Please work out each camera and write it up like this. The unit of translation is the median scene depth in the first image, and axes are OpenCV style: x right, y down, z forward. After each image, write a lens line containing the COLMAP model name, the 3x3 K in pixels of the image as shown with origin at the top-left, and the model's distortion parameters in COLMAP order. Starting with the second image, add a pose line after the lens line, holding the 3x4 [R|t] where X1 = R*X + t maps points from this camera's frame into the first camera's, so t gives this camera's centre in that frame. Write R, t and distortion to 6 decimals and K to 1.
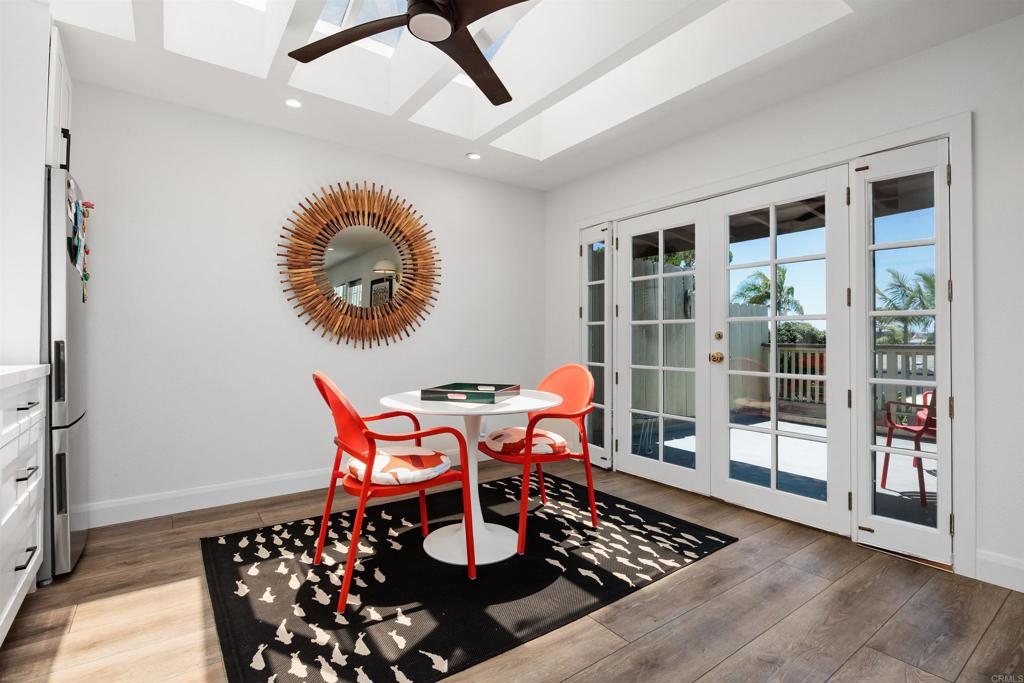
lens RADIAL K [[480.7, 0, 511.2], [0, 480.7, 332.0], [0, 0, 1]] dist [-0.002430, -0.000189]
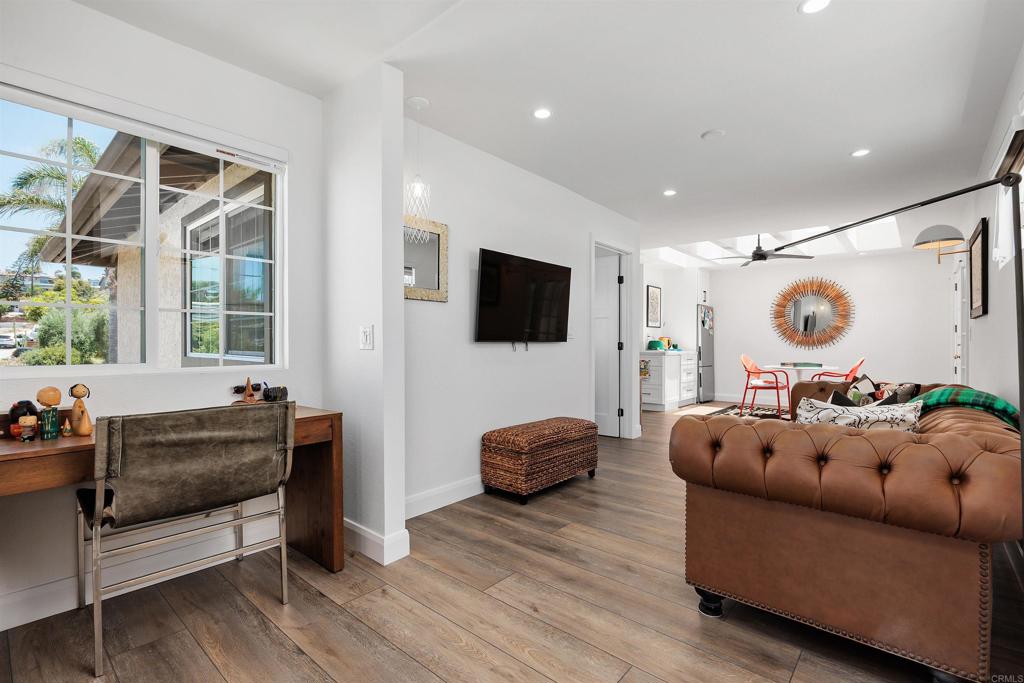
lens RADIAL K [[472.8, 0, 509.4], [0, 472.8, 343.8], [0, 0, 1]] dist [-0.004120, -0.000648]
pose [[0.222945, 0.001444, -0.974830, 2.037297], [0.012367, 0.999914, 0.004309, -0.028535], [0.974753, -0.013017, 0.222908, -1.162815]]
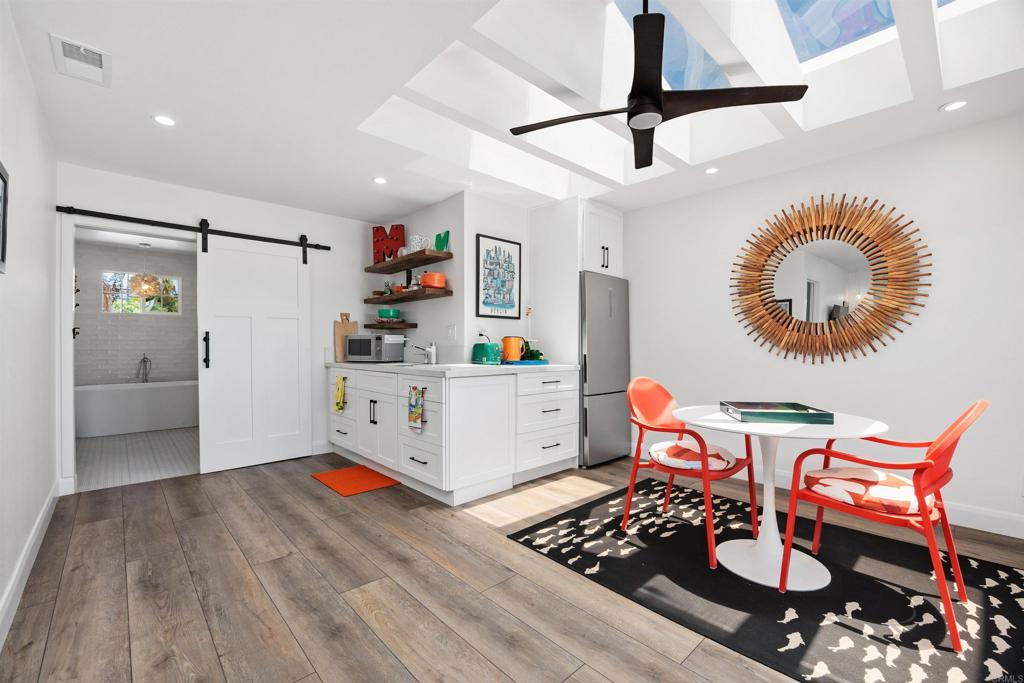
lens RADIAL K [[435.3, 0, 510.4], [0, 435.3, 349.5], [0, 0, 1]] dist [-0.000957, -0.000237]
pose [[0.121697, 0.004117, -0.992559, 0.676240], [0.013375, 0.999894, 0.005788, -0.011621], [0.992477, -0.013980, 0.121629, 0.335057]]
